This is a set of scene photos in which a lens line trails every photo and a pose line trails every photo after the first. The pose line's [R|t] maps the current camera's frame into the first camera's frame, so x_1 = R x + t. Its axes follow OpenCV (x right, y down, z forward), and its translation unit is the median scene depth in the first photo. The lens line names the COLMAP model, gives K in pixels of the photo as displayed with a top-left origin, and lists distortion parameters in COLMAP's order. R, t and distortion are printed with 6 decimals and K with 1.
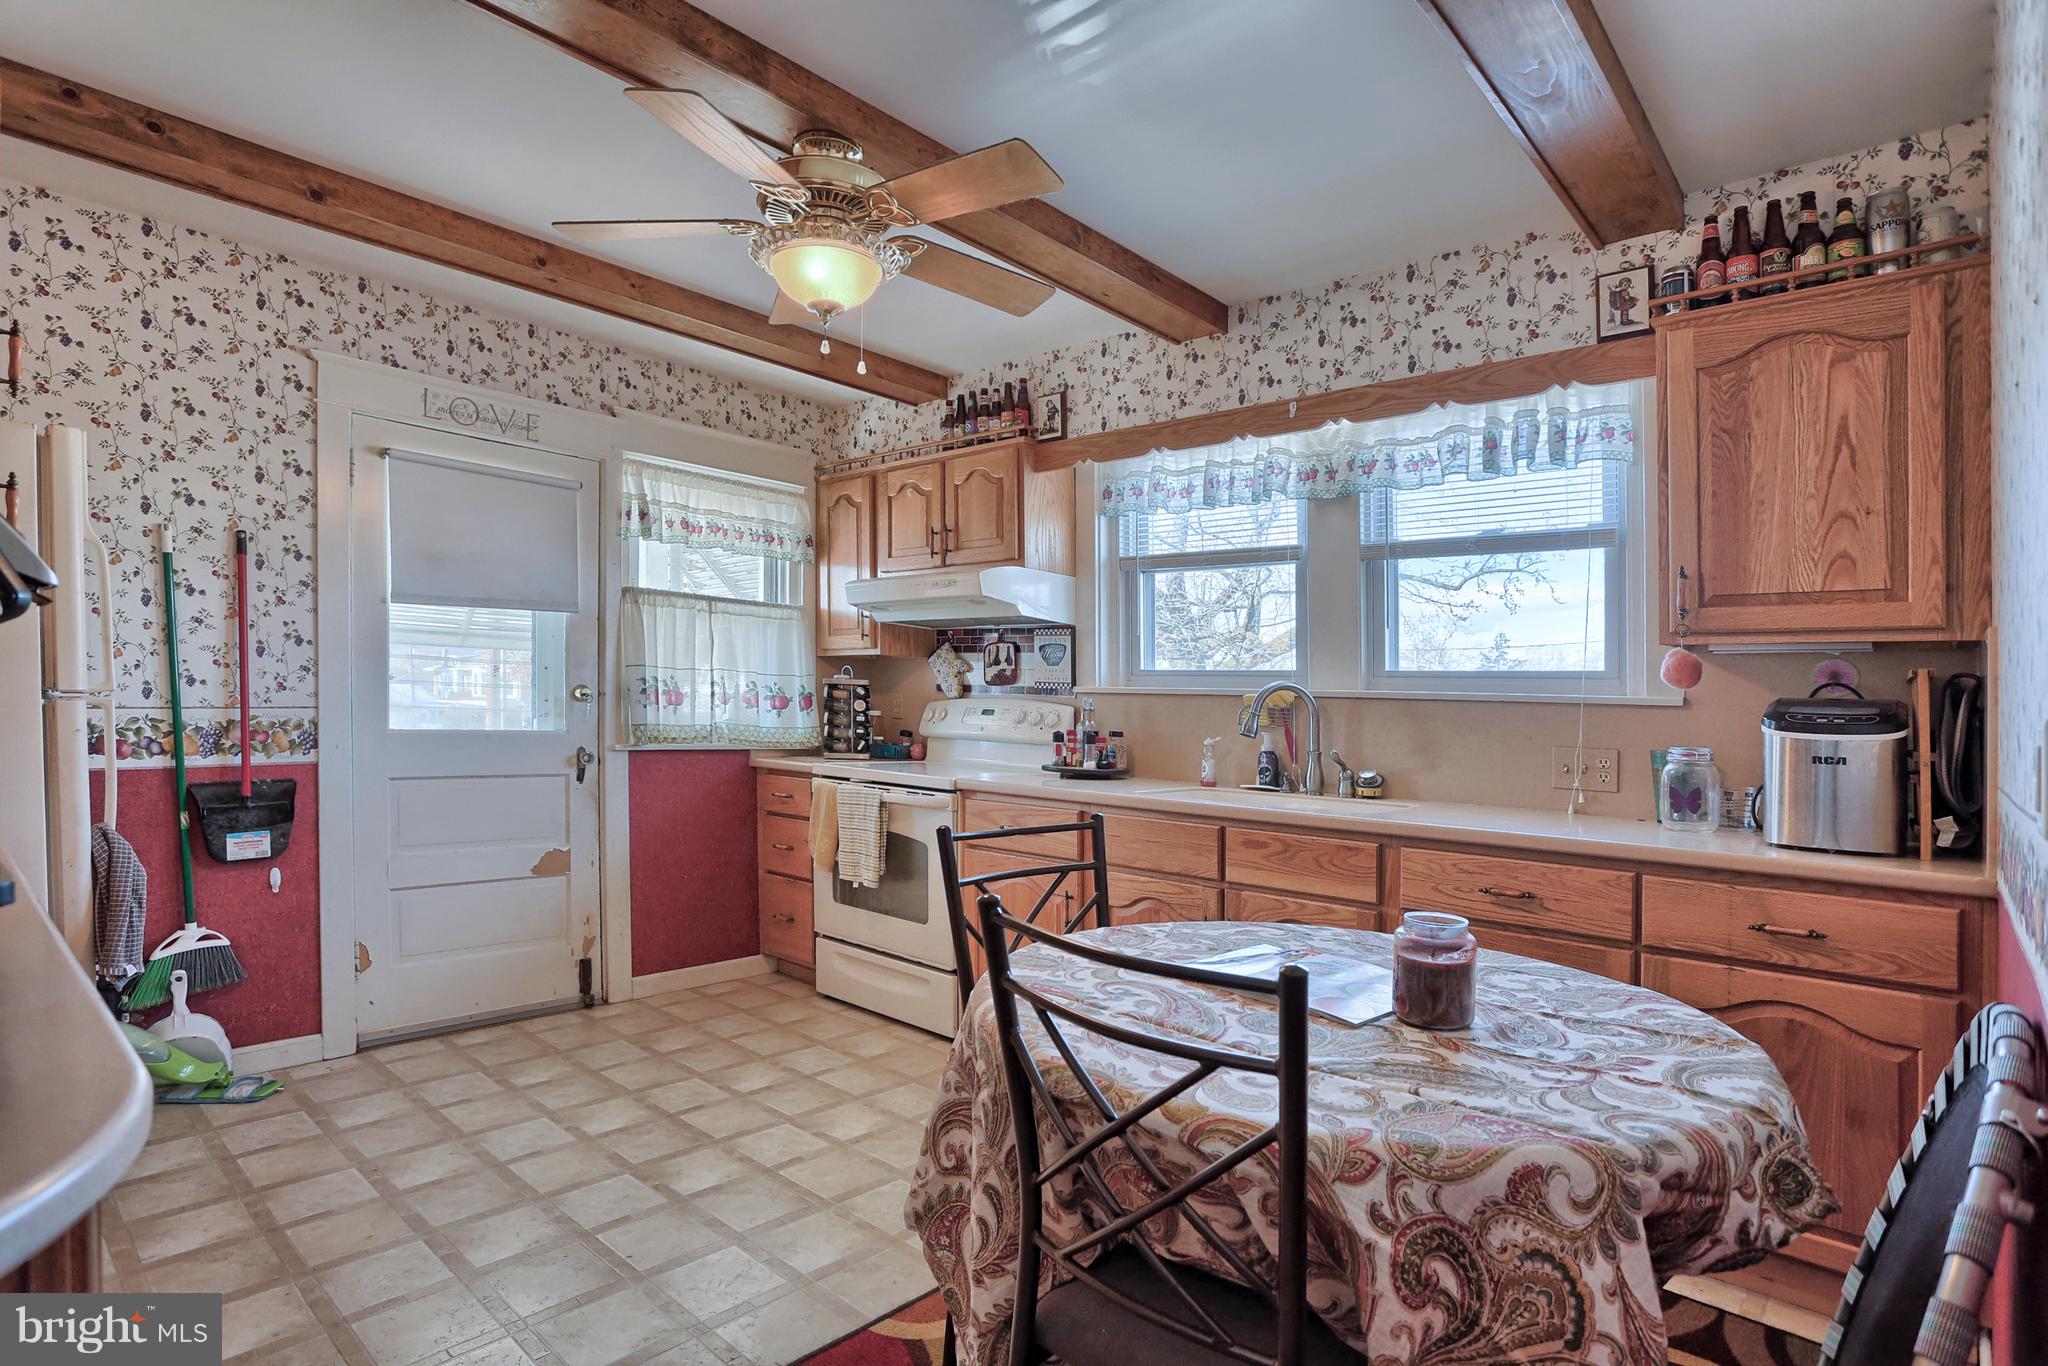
lens RADIAL K [[1056.1, 0, 1026.0], [0, 1056.1, 712.7], [0, 0, 1]] dist [0.000074, 0.000065]
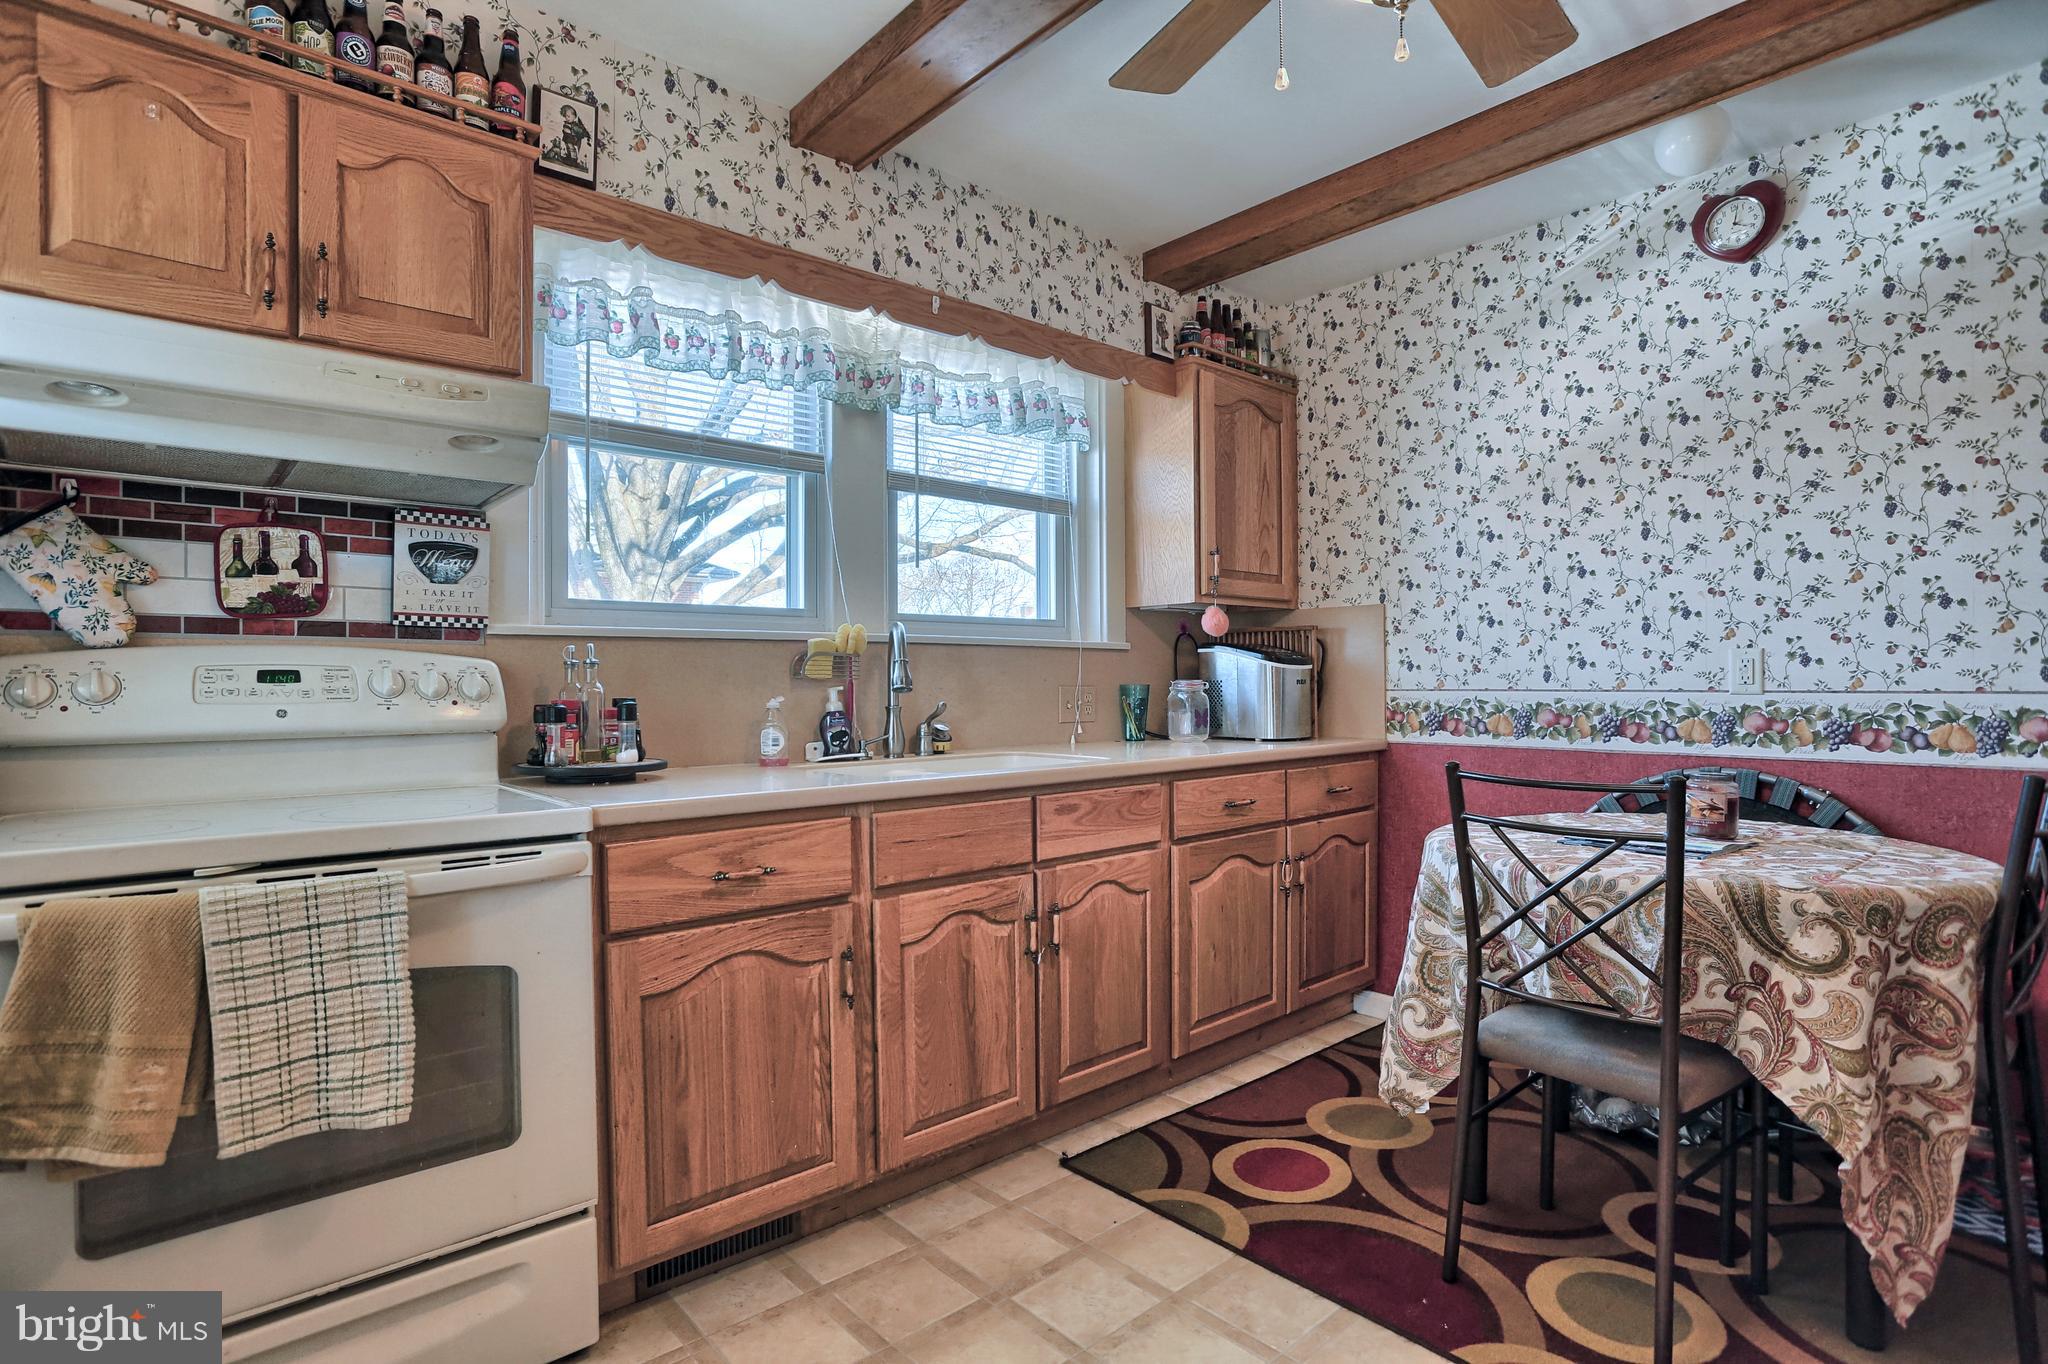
lens RADIAL K [[1076.1, 0, 990.9], [0, 1076.1, 649.0], [0, 0, 1]] dist [-0.029426, 0.000544]
pose [[0.118807, -0.002197, 0.992915, -0.530118], [0.020783, 0.999784, -0.000274, -0.006983], [-0.992700, 0.020669, 0.118827, 0.754237]]
